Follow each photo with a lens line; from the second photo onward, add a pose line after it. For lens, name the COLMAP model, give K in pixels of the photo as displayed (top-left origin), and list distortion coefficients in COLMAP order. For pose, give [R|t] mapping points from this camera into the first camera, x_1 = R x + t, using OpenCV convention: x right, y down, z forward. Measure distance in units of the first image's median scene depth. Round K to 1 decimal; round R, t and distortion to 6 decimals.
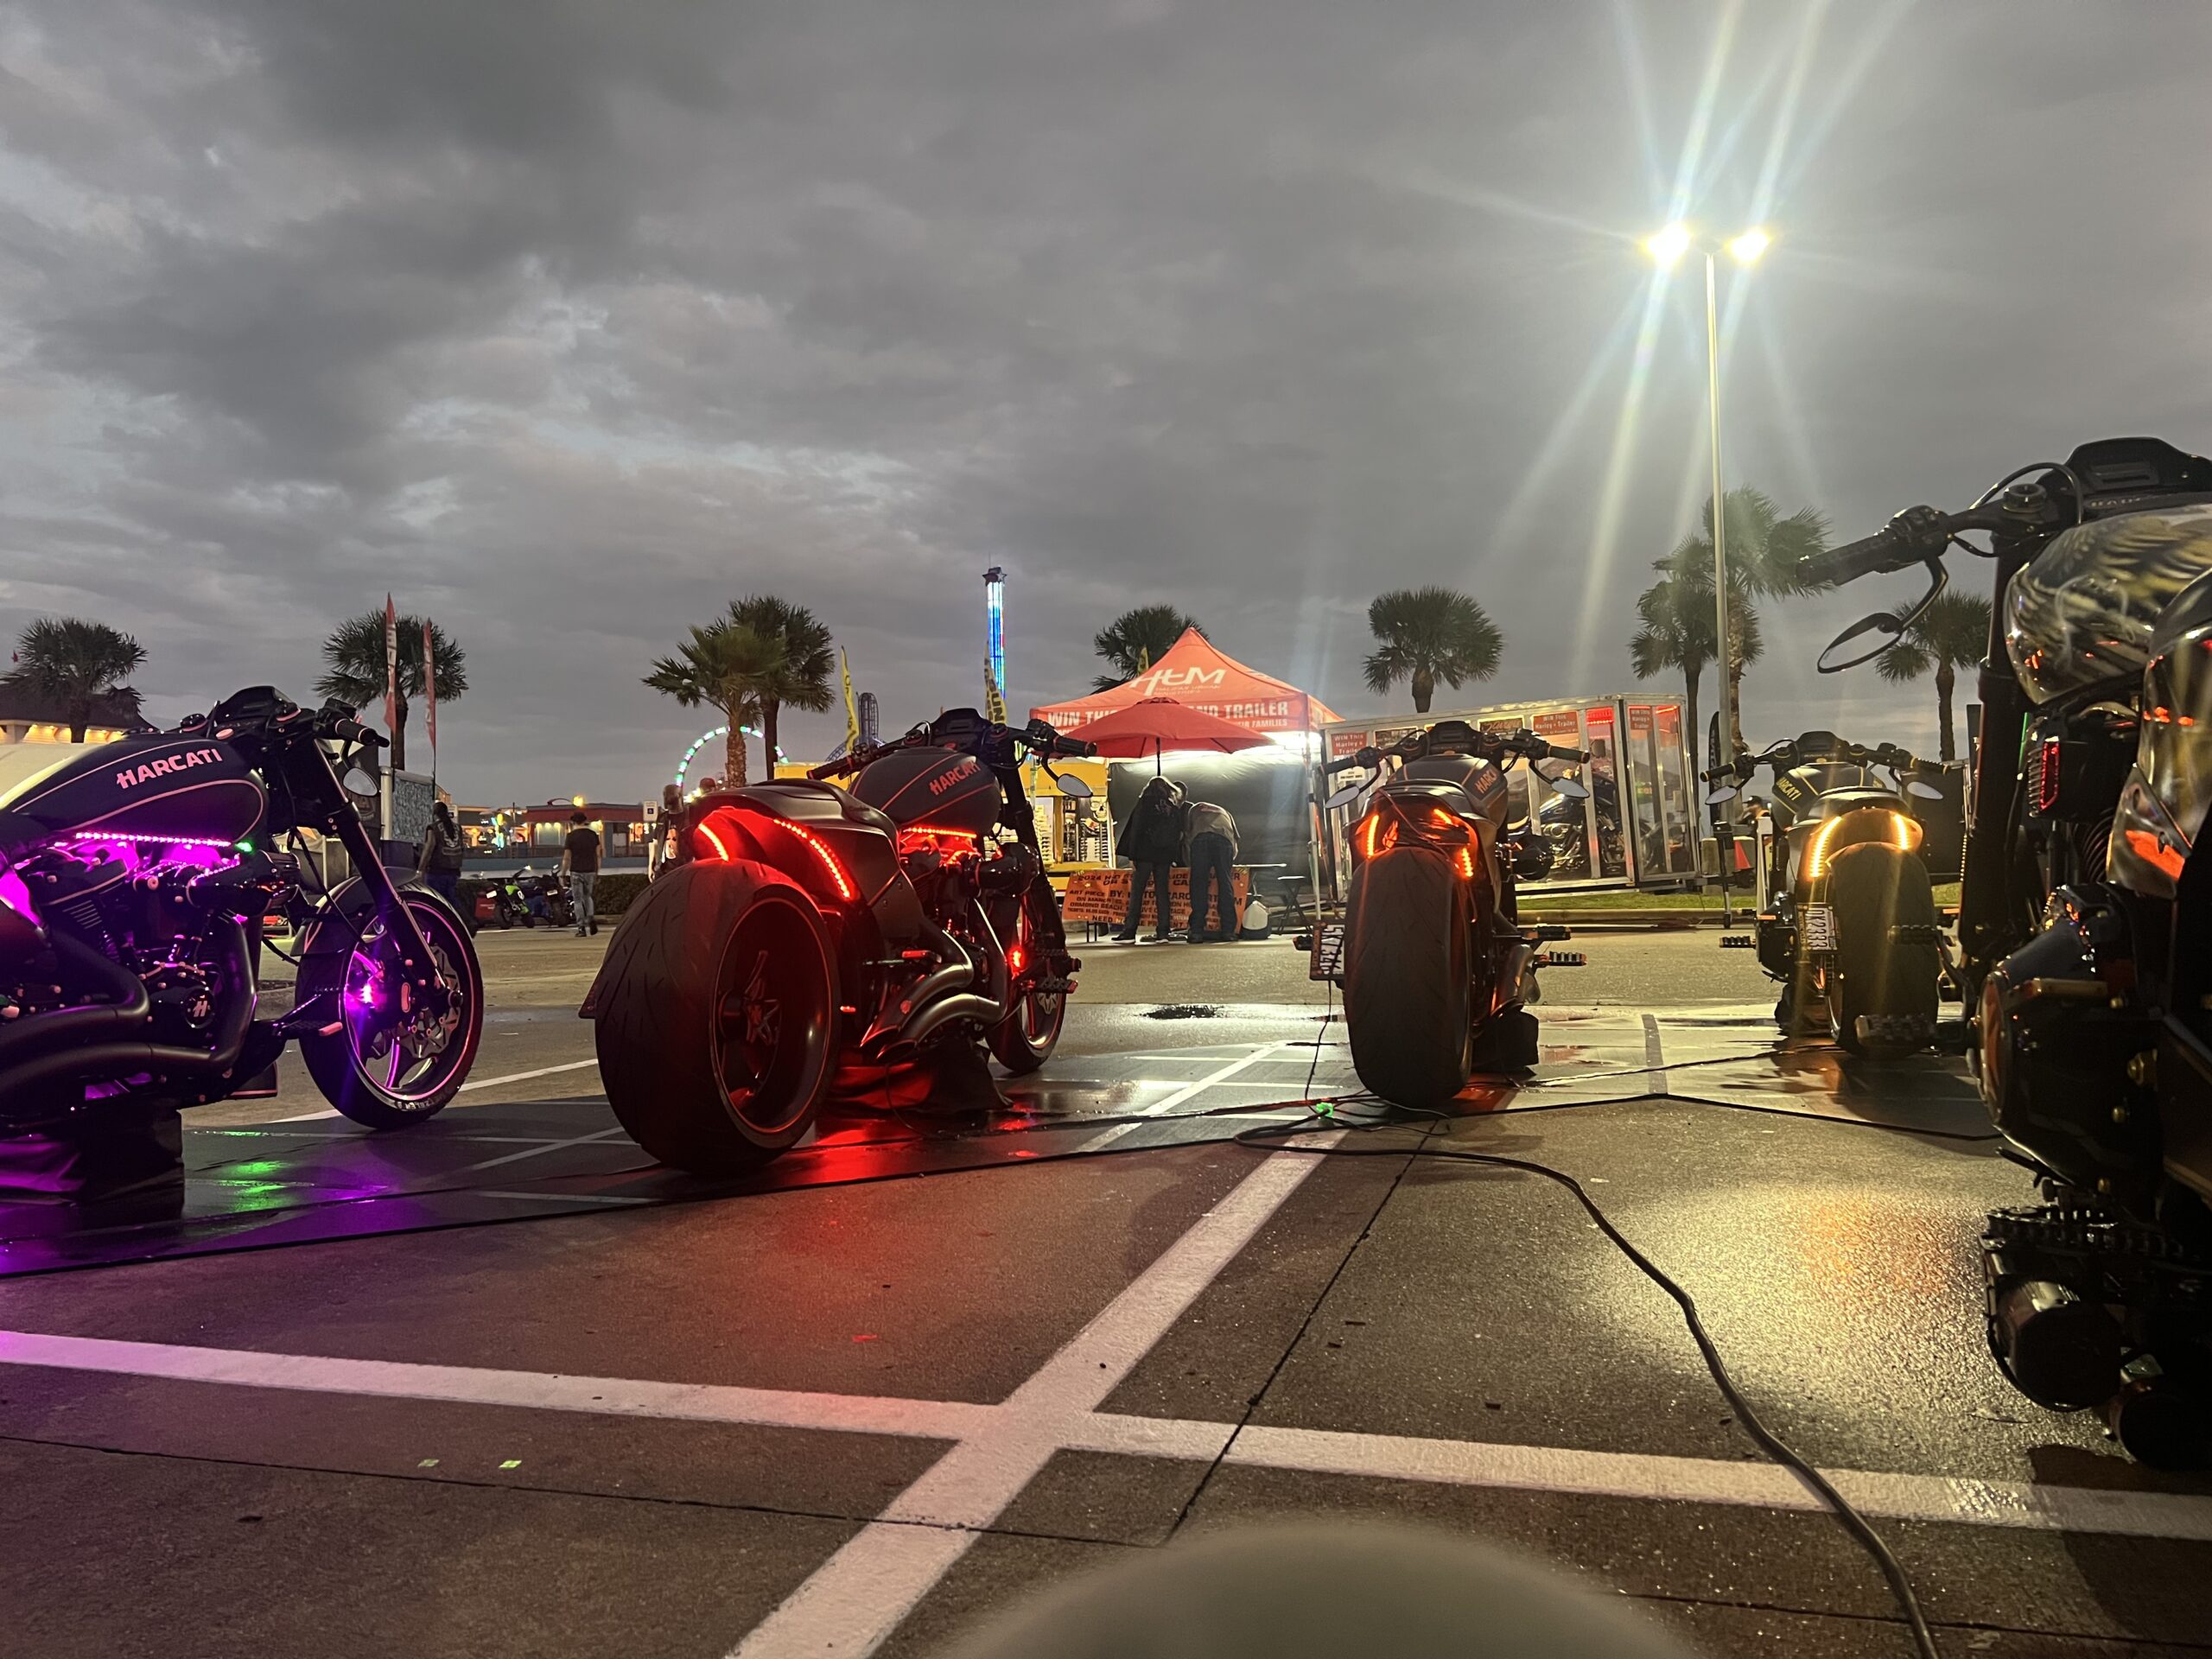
lens RADIAL K [[1659.3, 0, 1097.8], [0, 1659.3, 832.8], [0, 0, 1]] dist [0.061093, -0.071742]
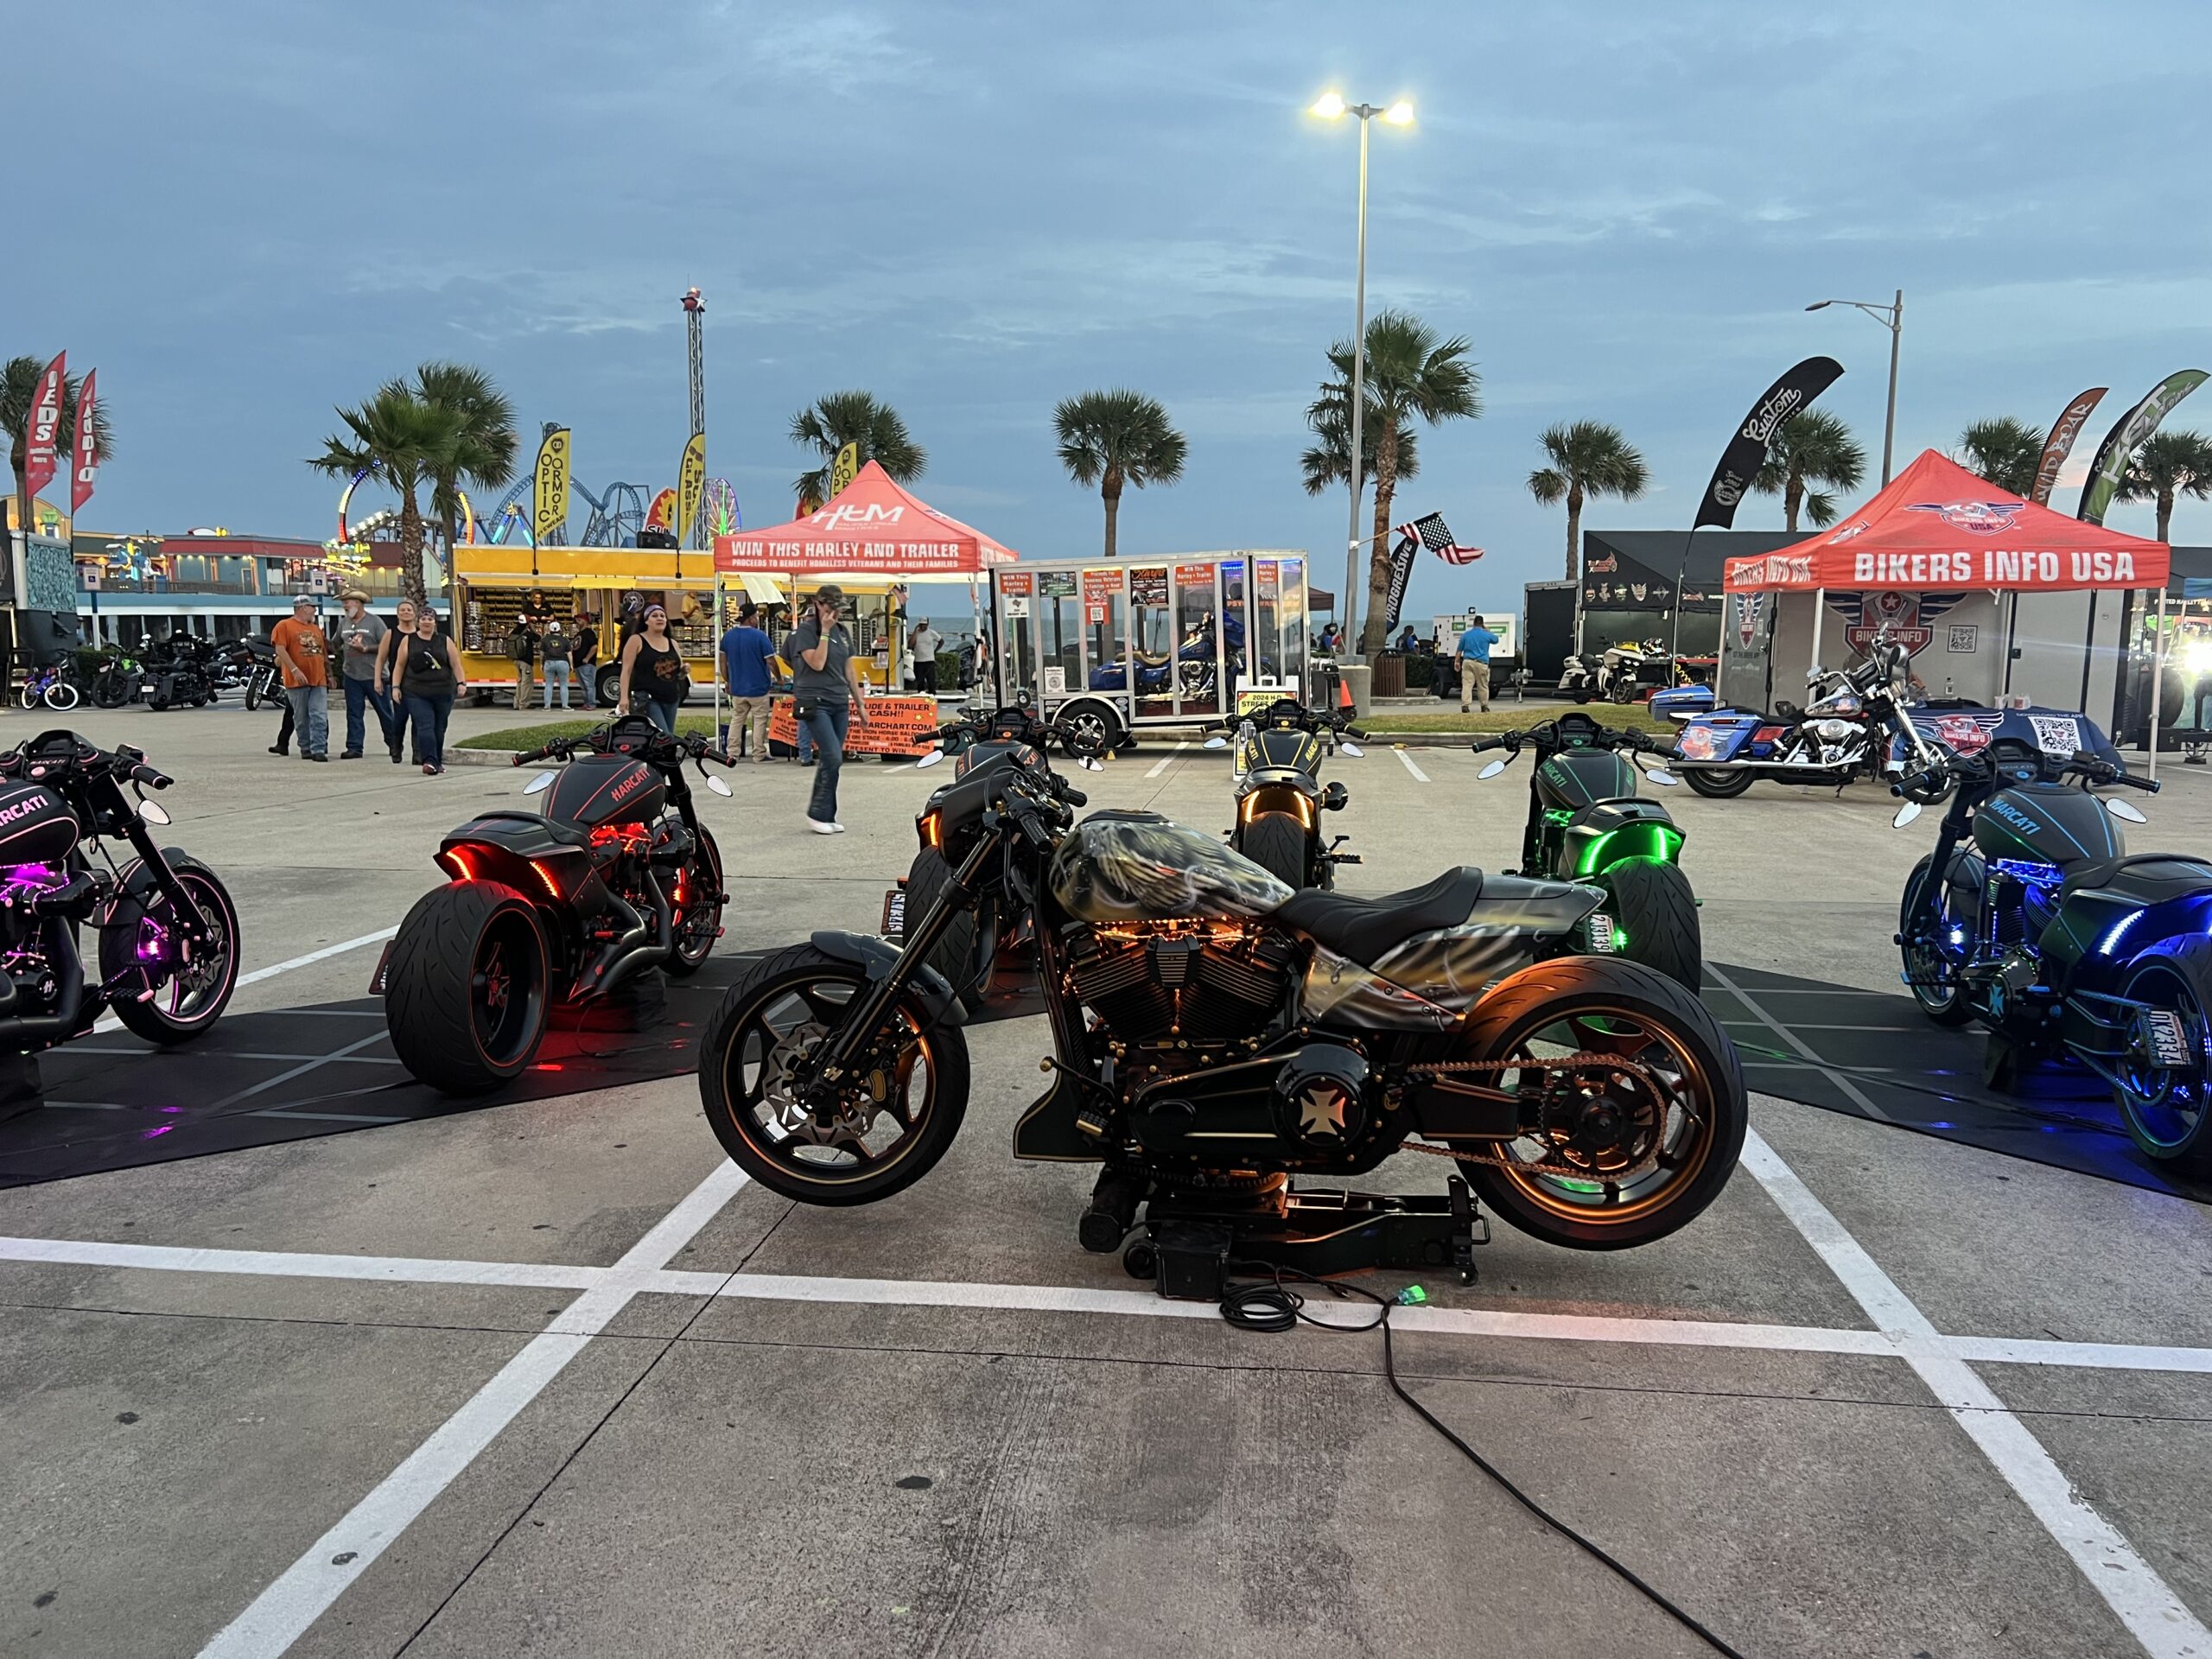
lens RADIAL K [[1659.3, 0, 1097.8], [0, 1659.3, 832.8], [0, 0, 1]] dist [0.061093, -0.071742]
pose [[0.985230, -0.002069, 0.171224, 0.071249], [-0.022395, 0.989782, 0.140820, -0.192664], [-0.169766, -0.142575, 0.975116, -0.400364]]
